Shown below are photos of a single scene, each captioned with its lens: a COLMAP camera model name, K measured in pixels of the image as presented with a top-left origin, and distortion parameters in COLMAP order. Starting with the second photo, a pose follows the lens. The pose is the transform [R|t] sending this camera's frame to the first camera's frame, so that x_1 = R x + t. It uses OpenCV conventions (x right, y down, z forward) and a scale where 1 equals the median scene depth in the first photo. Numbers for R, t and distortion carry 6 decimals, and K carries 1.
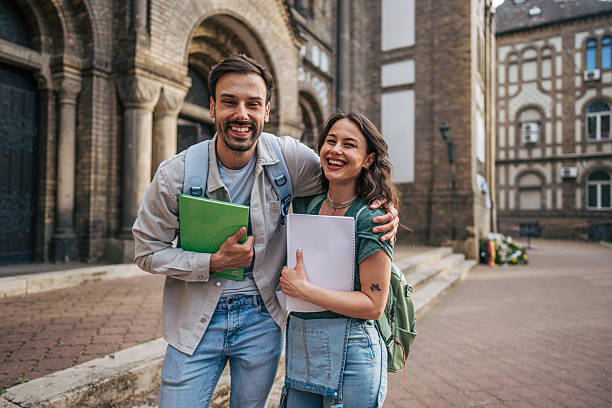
lens RADIAL K [[404.1, 0, 308.9], [0, 404.1, 206.8], [0, 0, 1]] dist [-0.033521, 0.045070]
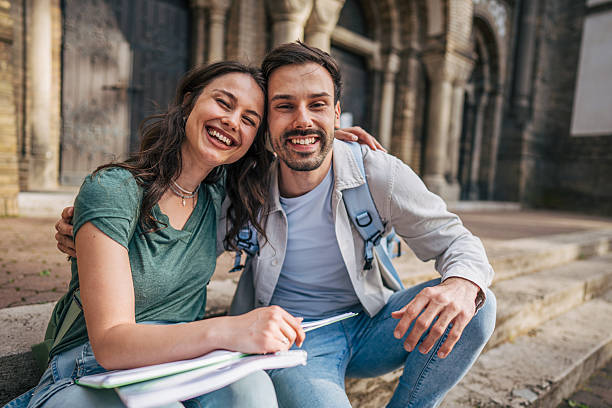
lens RADIAL K [[404.1, 0, 304.0], [0, 404.1, 207.6], [0, 0, 1]] dist [-0.033521, 0.045070]
pose [[0.936872, 0.074352, -0.341675, -0.033582], [-0.045728, 0.994792, 0.091091, 0.039564], [0.346669, -0.069717, 0.935393, 0.090500]]
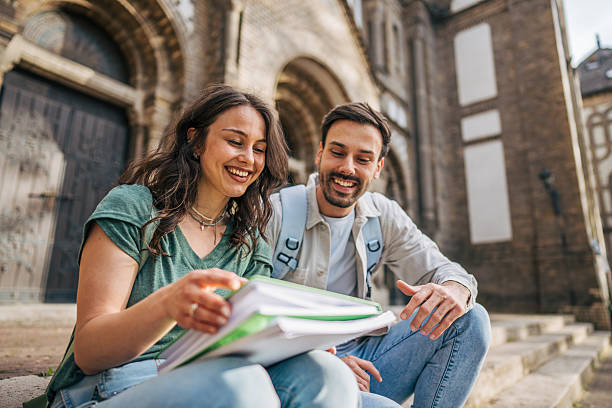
lens RADIAL K [[404.1, 0, 305.9], [0, 404.1, 206.8], [0, 0, 1]] dist [-0.033521, 0.045070]
pose [[0.987161, -0.036932, -0.155402, -0.049499], [0.003030, 0.977058, -0.212953, 0.060804], [0.159702, 0.209748, 0.964625, 0.078506]]
